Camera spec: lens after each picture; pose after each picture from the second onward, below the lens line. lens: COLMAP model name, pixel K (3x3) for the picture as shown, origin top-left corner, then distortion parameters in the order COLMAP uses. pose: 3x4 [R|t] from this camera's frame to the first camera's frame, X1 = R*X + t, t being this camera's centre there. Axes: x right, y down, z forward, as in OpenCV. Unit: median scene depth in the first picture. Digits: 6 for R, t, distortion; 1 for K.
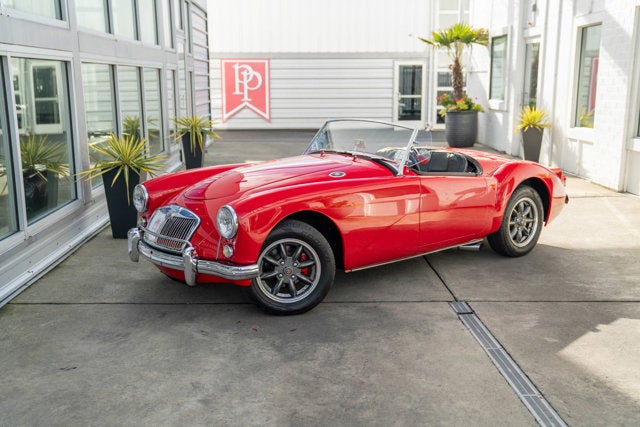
lens RADIAL K [[725.9, 0, 322.6], [0, 725.9, 219.8], [0, 0, 1]] dist [0.103374, 0.010254]
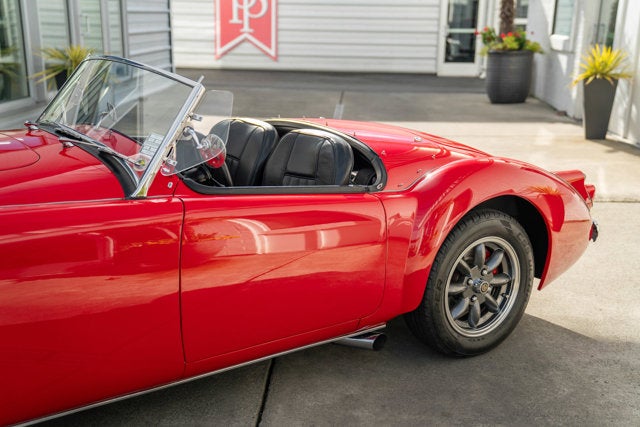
lens RADIAL K [[801.1, 0, 320.0], [0, 801.1, 213.5], [0, 0, 1]] dist [0.161752, 0.069450]
pose [[0.994453, 0.045721, -0.094726, 0.212034], [-0.040614, 0.997652, 0.055152, -0.067745], [0.097025, -0.050999, 0.993974, 0.459829]]
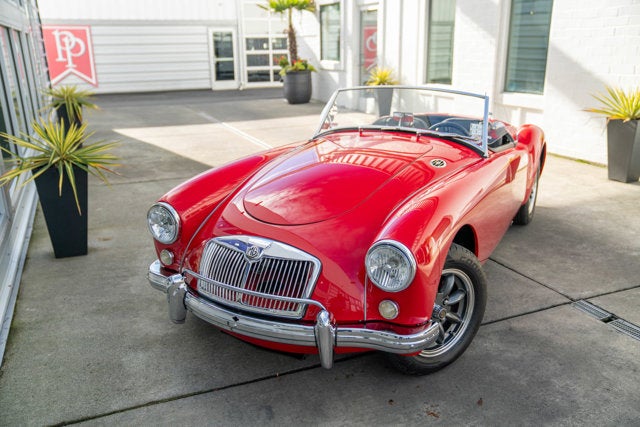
lens RADIAL K [[559.5, 0, 320.0], [0, 559.5, 213.5], [0, 0, 1]] dist [-0.077701, 0.171072]
pose [[0.930464, -0.116833, 0.347255, -0.243561], [0.080347, 0.989791, 0.117724, -0.071579], [-0.357464, -0.081637, 0.930352, 0.405942]]
